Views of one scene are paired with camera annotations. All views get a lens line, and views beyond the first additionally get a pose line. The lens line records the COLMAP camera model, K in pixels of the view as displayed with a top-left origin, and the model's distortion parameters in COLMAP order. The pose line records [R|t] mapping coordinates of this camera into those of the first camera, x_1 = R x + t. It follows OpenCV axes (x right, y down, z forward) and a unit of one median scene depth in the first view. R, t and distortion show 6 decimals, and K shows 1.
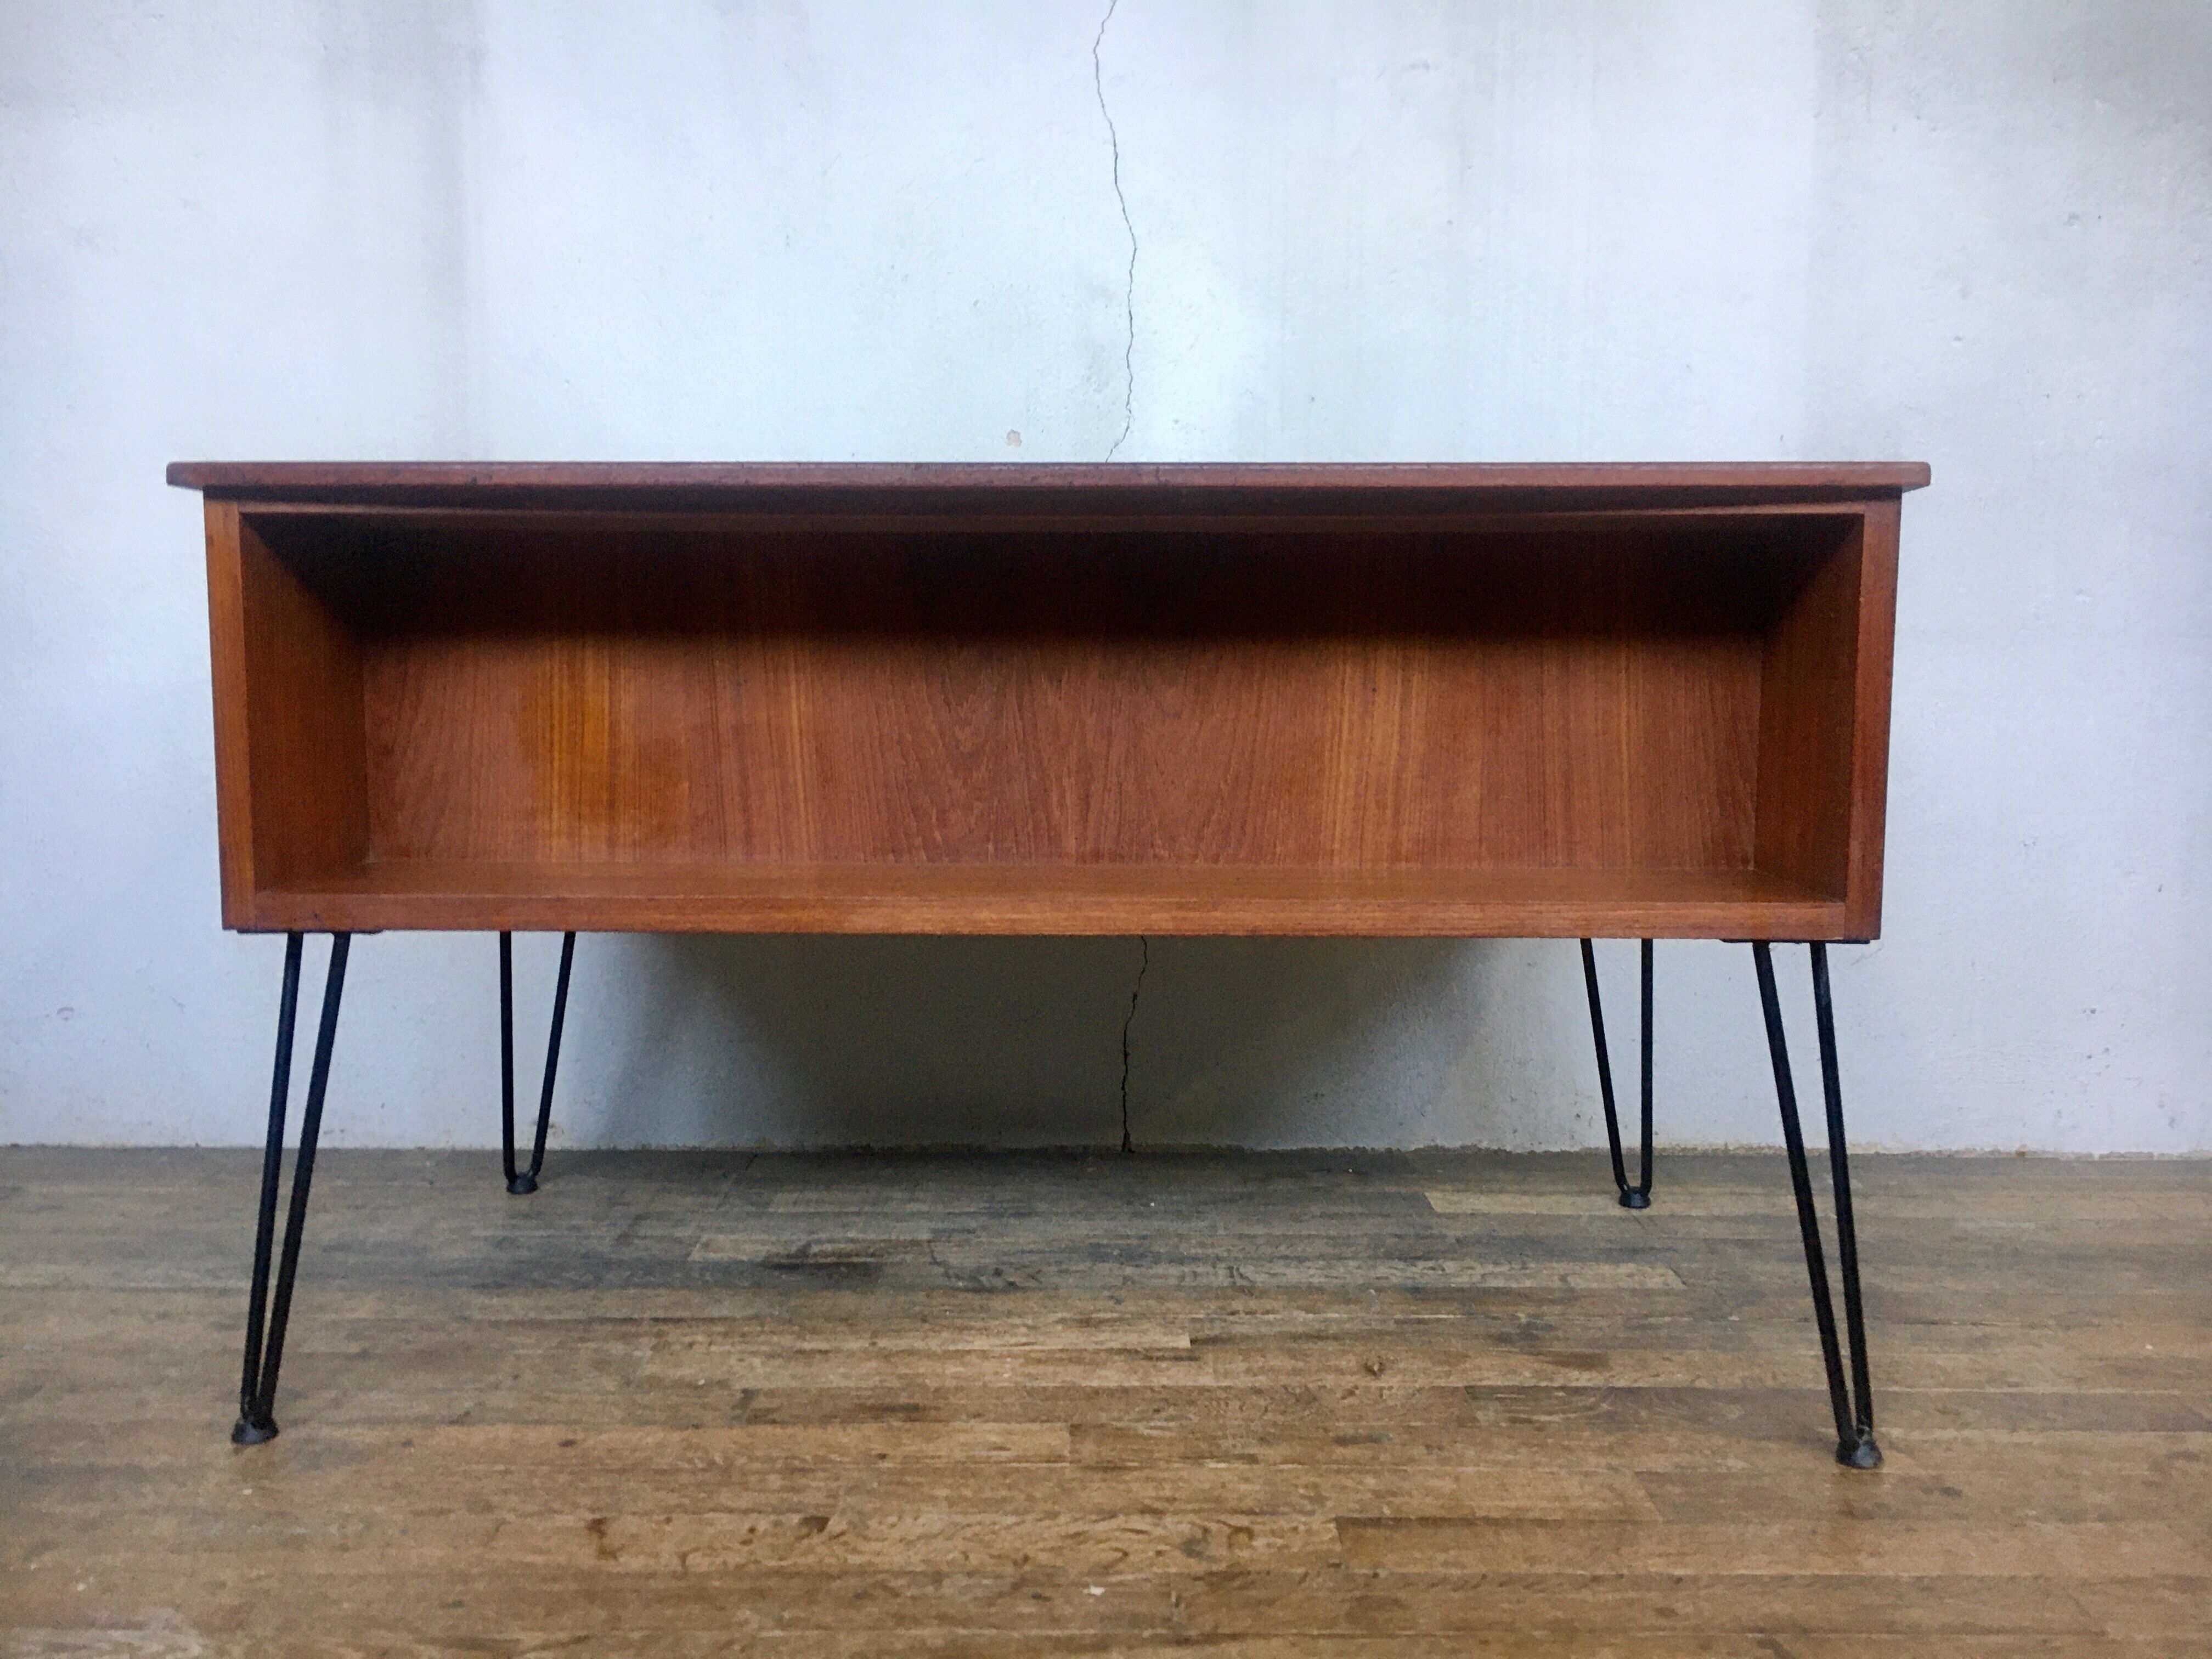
lens RADIAL K [[1876.6, 0, 1101.4], [0, 1876.6, 835.4], [0, 0, 1]] dist [0.084964, -0.110157]
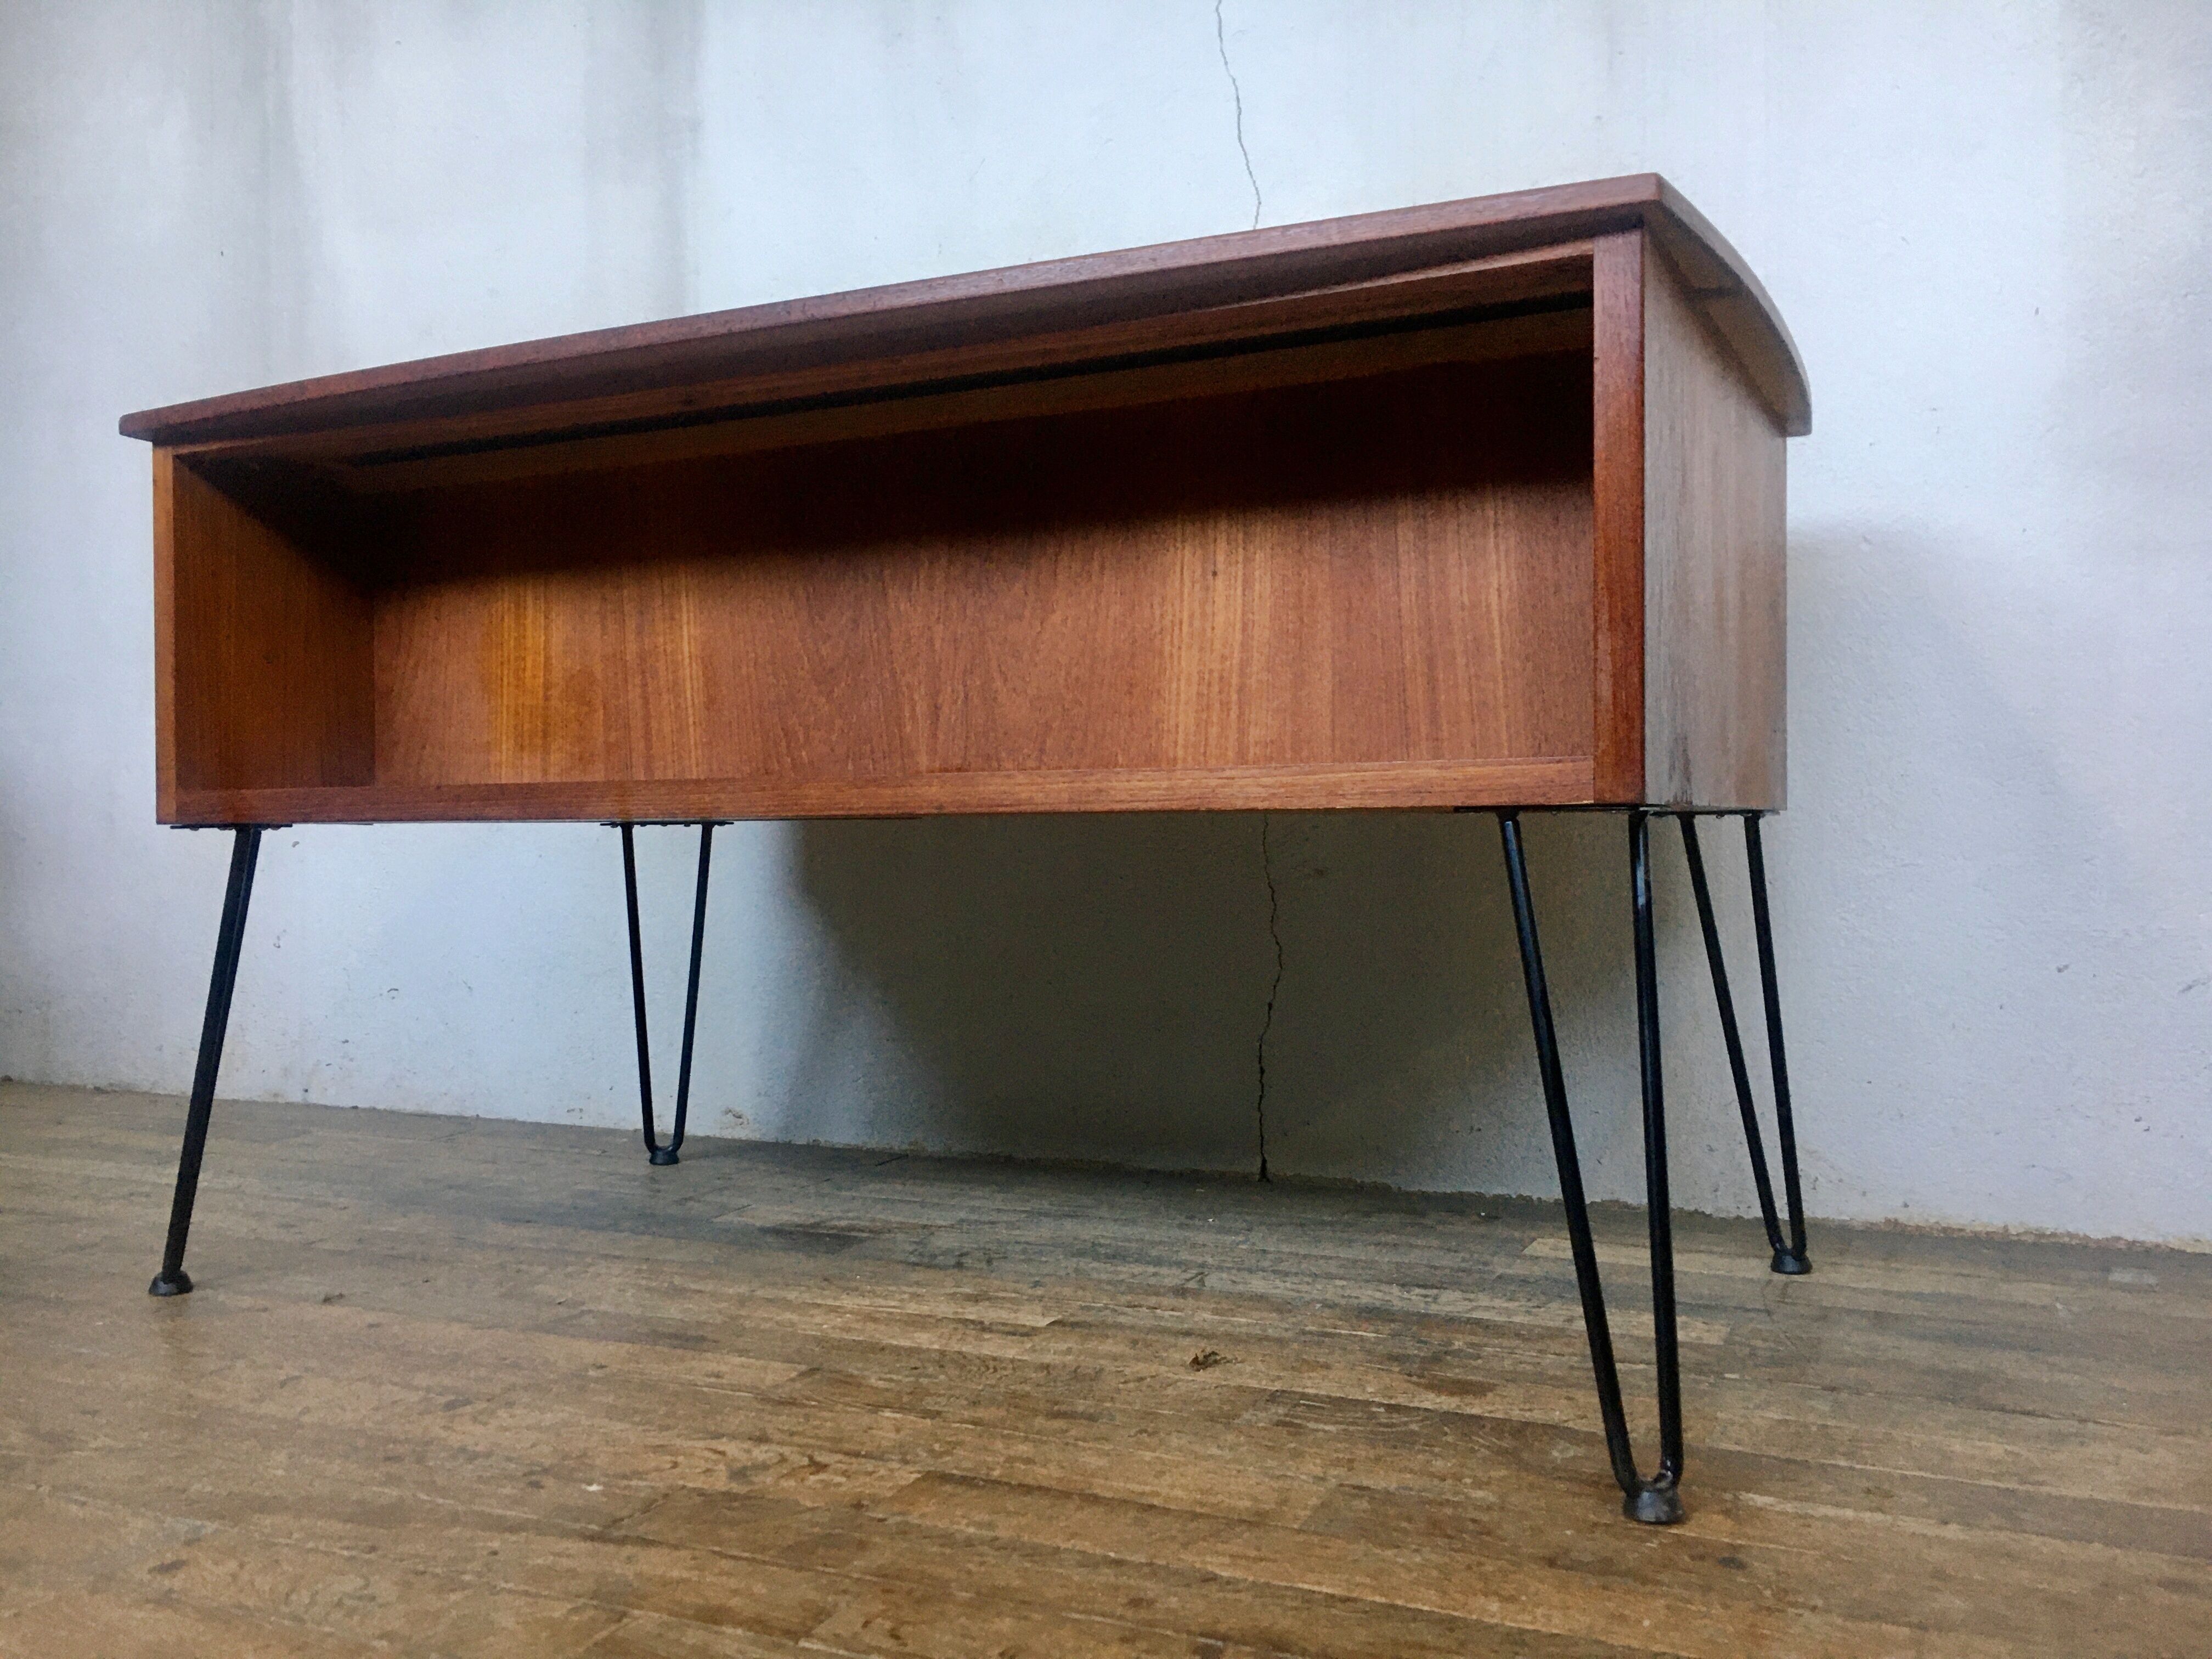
lens RADIAL K [[1876.6, 0, 1099.1], [0, 1876.6, 830.6], [0, 0, 1]] dist [0.084964, -0.110157]
pose [[0.904758, -0.010579, -0.425795, 0.470989], [-0.032545, 0.995052, -0.093876, 0.127021], [0.424681, 0.098792, 0.899937, 0.199045]]
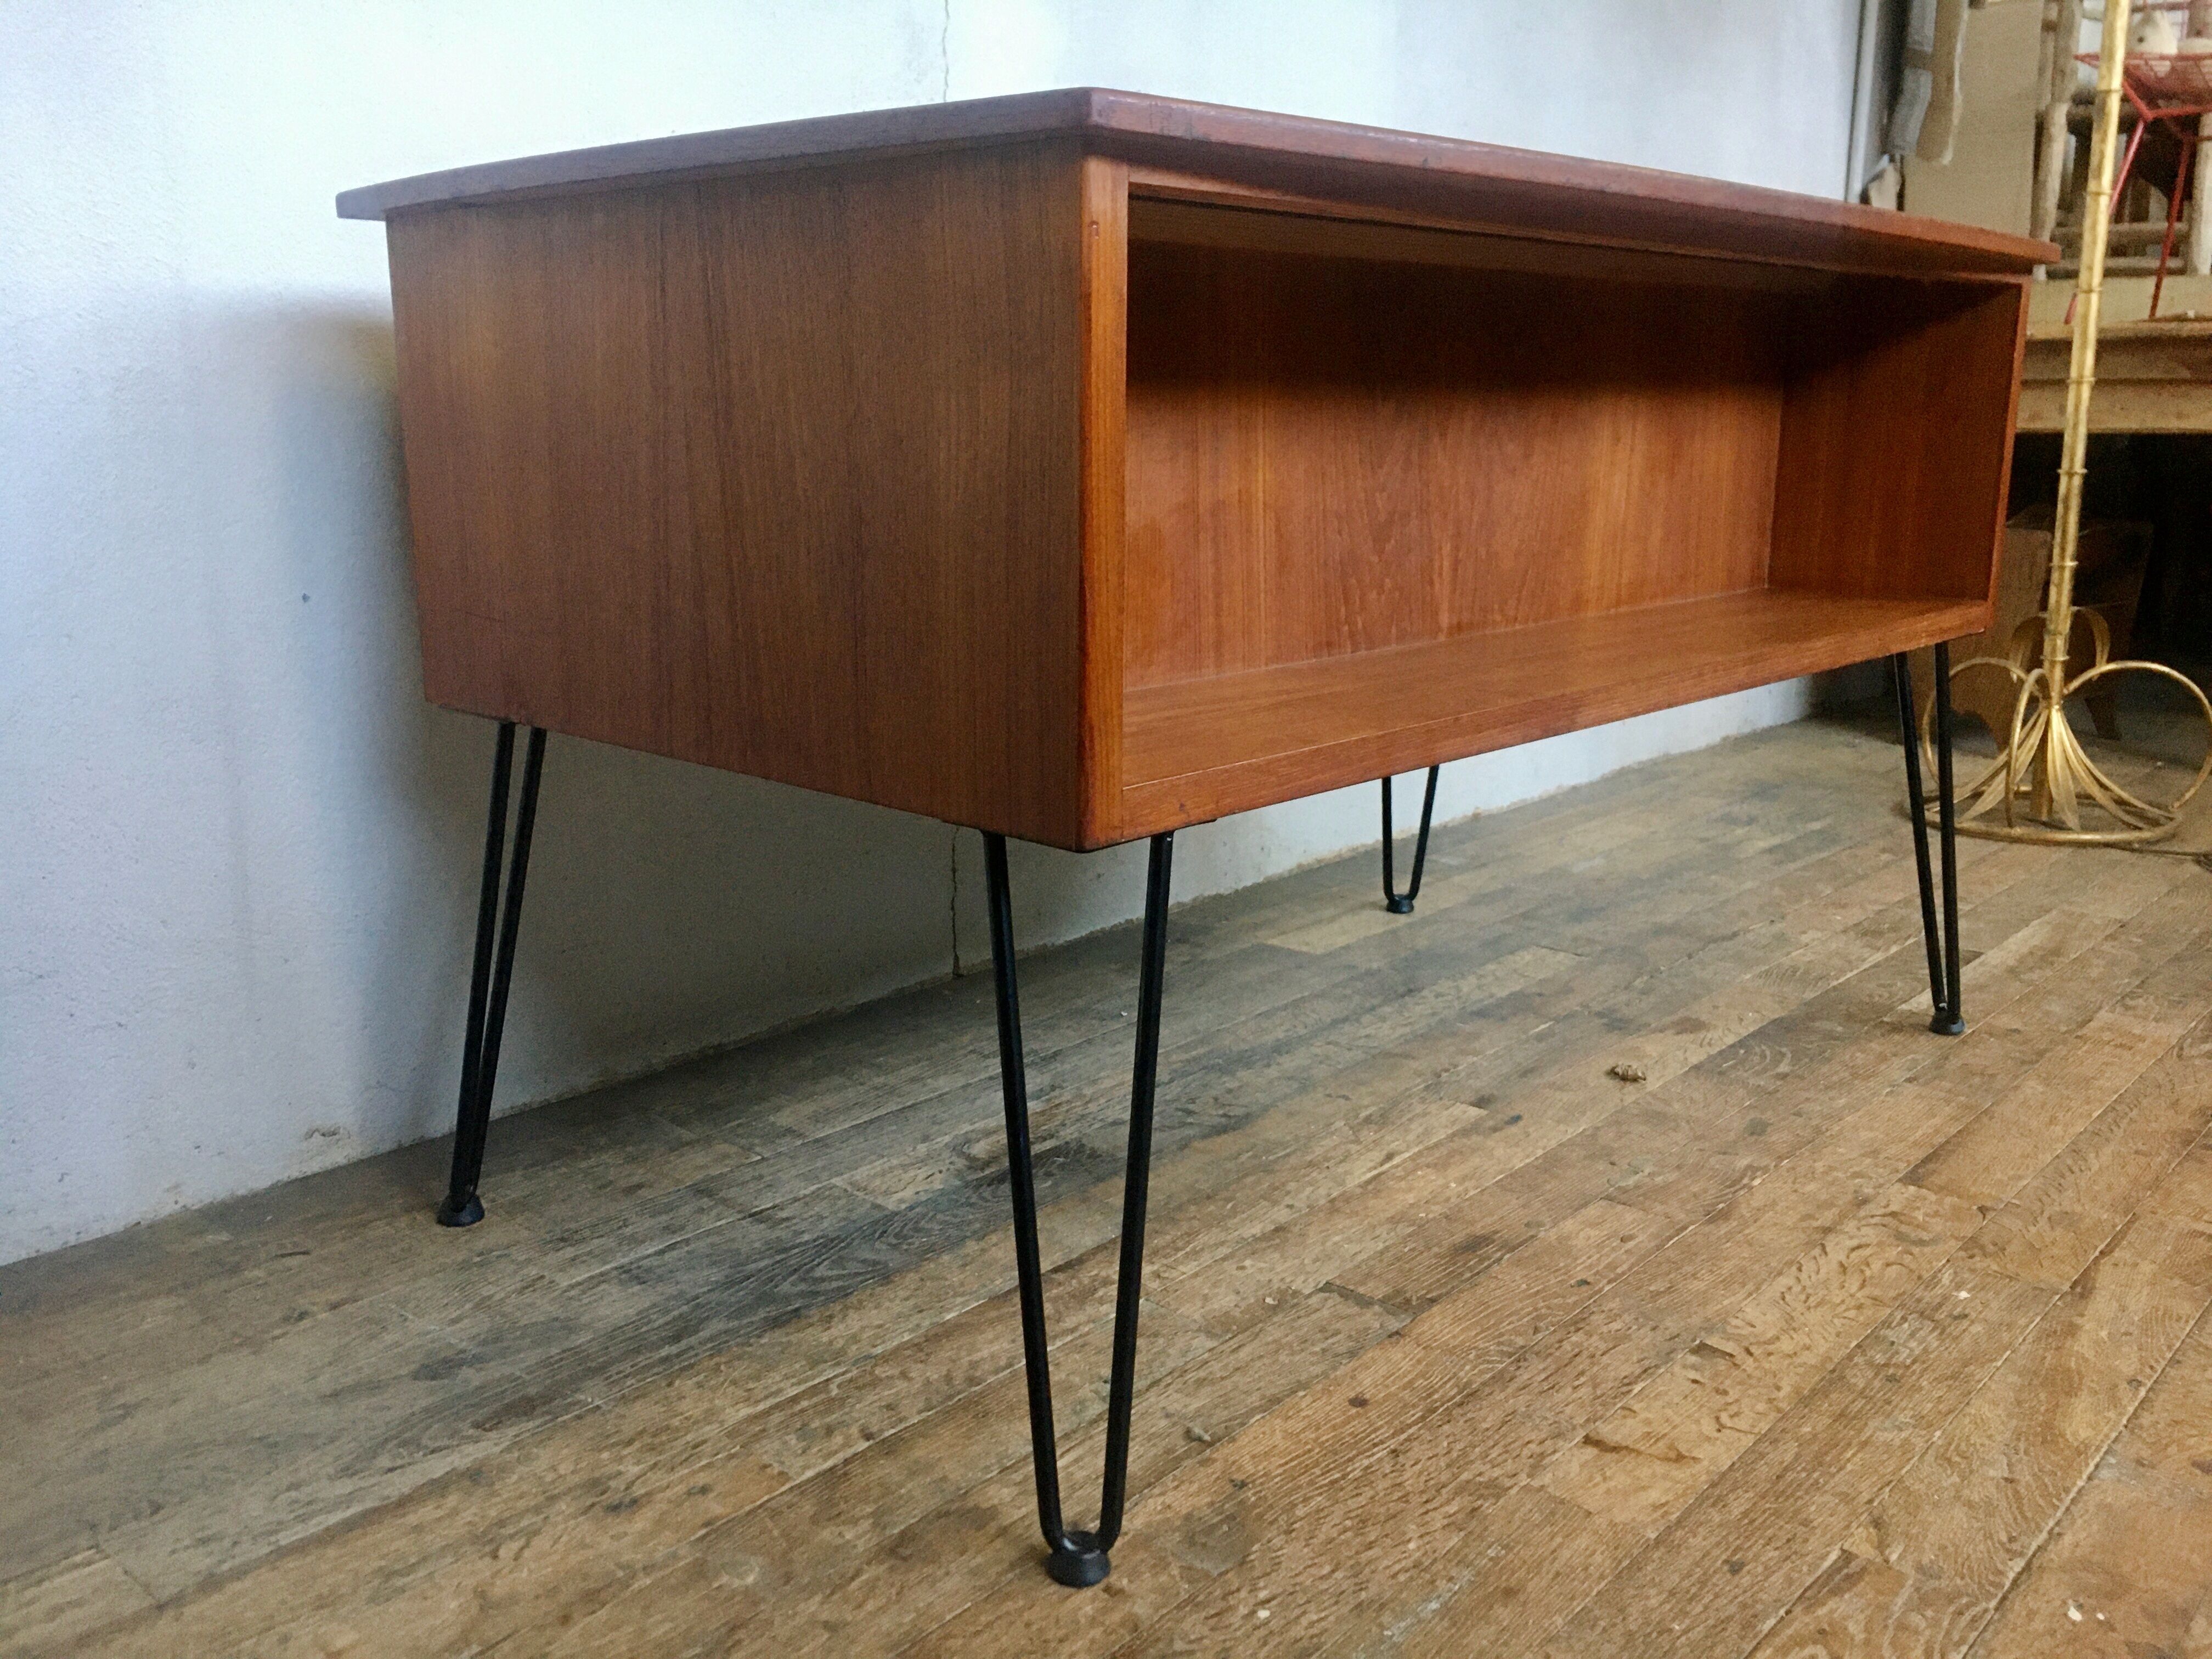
lens RADIAL K [[1876.6, 0, 1106.3], [0, 1876.6, 836.6], [0, 0, 1]] dist [0.084964, -0.110157]
pose [[0.667738, -0.170471, 0.724614, -0.826510], [0.076141, 0.983961, 0.161320, -0.052203], [-0.740492, -0.052547, 0.670008, 0.506916]]
